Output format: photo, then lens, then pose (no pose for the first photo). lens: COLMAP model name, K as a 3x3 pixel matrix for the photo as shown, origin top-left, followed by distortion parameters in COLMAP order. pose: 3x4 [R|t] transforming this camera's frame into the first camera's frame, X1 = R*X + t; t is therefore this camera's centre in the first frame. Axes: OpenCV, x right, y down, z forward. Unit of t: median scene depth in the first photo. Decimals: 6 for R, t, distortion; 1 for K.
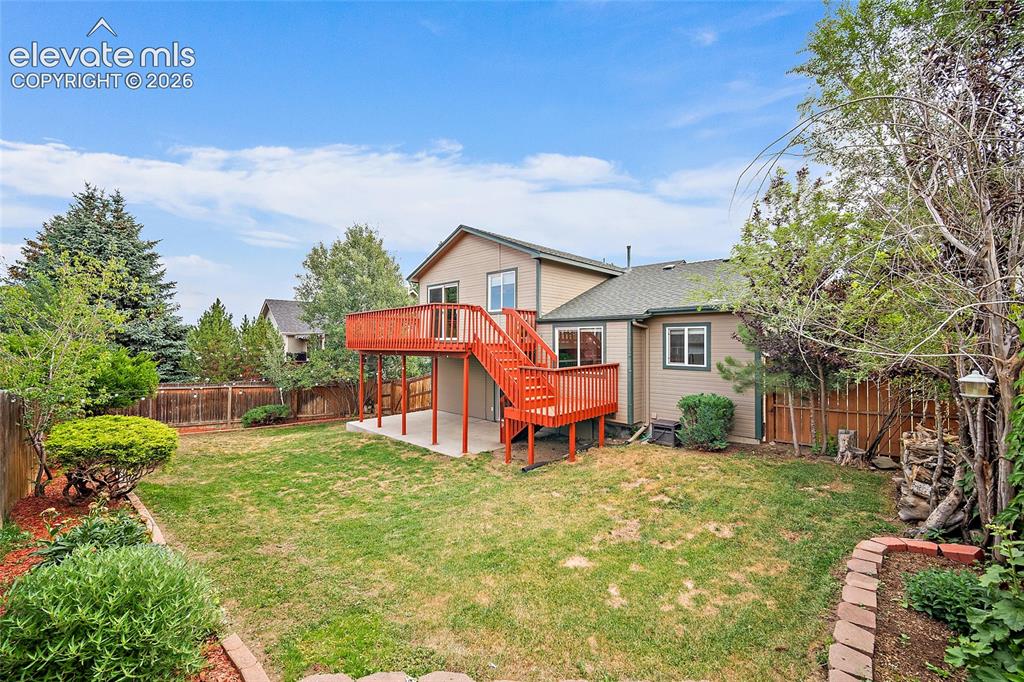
lens RADIAL K [[404.5, 0, 512.7], [0, 404.5, 338.1], [0, 0, 1]] dist [-0.000593, -0.000116]
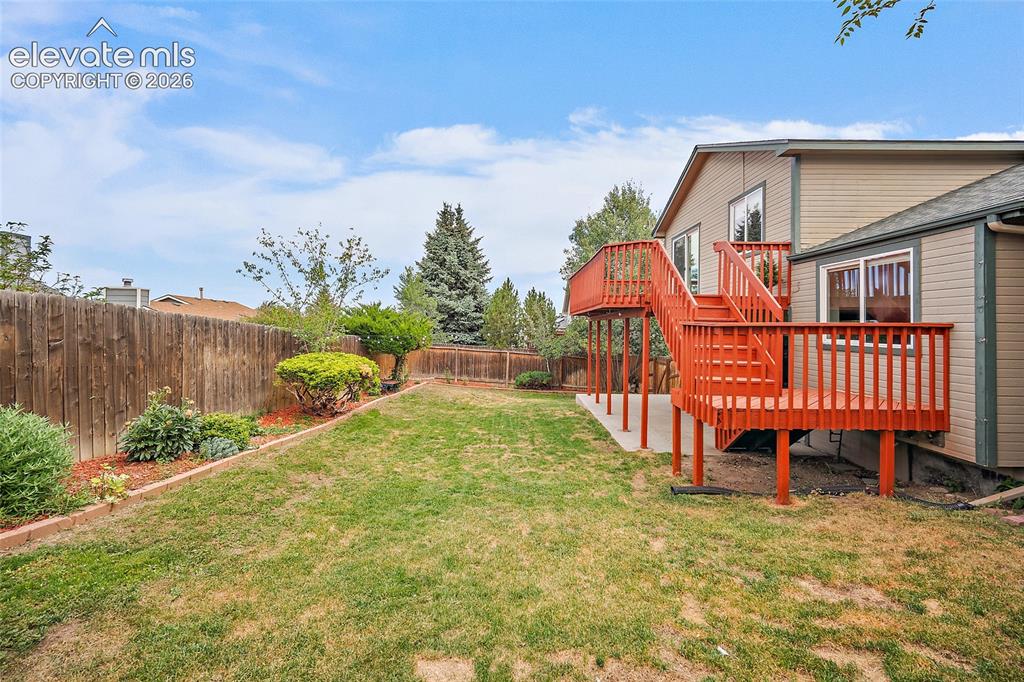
lens RADIAL K [[410.0, 0, 513.6], [0, 410.0, 322.7], [0, 0, 1]] dist [-0.003267, -0.000604]
pose [[0.680752, -0.000561, -0.732514, 0.260820], [-0.003583, 0.999985, -0.004095, 0.064854], [0.732506, 0.005413, 0.680739, 0.335213]]
